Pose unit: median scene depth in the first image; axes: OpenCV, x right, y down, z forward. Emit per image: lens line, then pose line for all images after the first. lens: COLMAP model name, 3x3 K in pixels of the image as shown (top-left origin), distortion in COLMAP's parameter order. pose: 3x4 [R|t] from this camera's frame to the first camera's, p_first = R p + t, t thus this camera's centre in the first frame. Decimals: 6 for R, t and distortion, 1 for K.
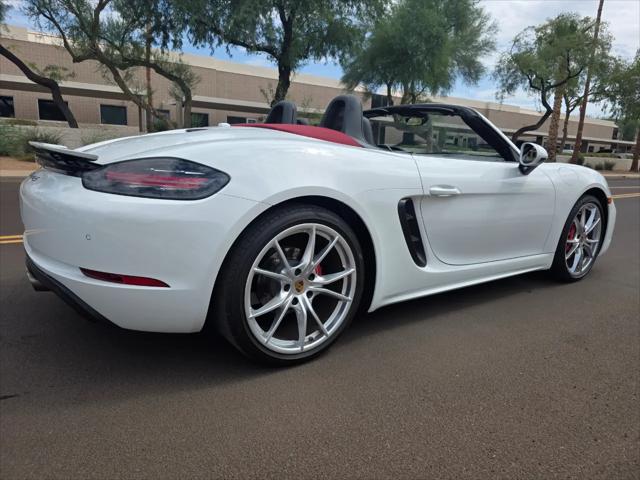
lens RADIAL K [[421.8, 0, 318.3], [0, 421.8, 237.6], [0, 0, 1]] dist [0.041044, -0.037458]
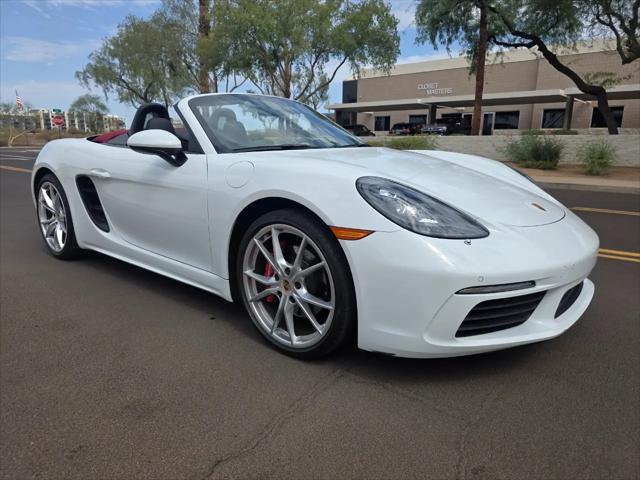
lens RADIAL K [[421.8, 0, 318.3], [0, 421.8, 237.6], [0, 0, 1]] dist [0.041044, -0.037458]
pose [[0.271240, 0.169680, -0.947437, 0.210651], [-0.191709, 0.974140, 0.119578, -0.024748], [0.943227, 0.149198, 0.296755, 0.155744]]
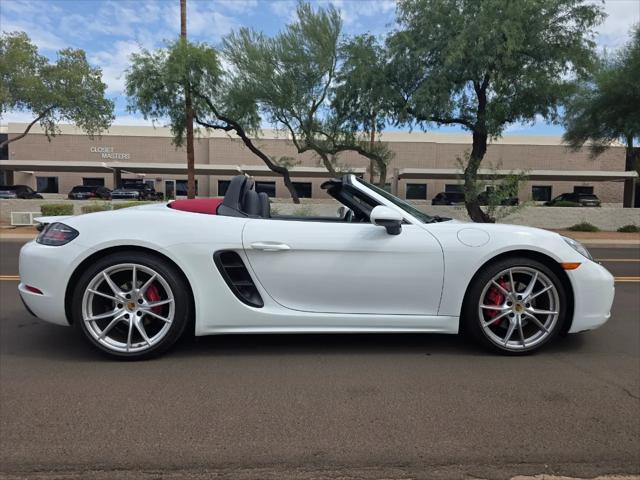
lens RADIAL K [[421.8, 0, 318.3], [0, 421.8, 237.6], [0, 0, 1]] dist [0.041044, -0.037458]
pose [[0.858363, 0.000519, -0.513042, 0.129293], [-0.081028, 0.987586, -0.134568, 0.002321], [0.506603, 0.157079, 0.847750, 0.003146]]
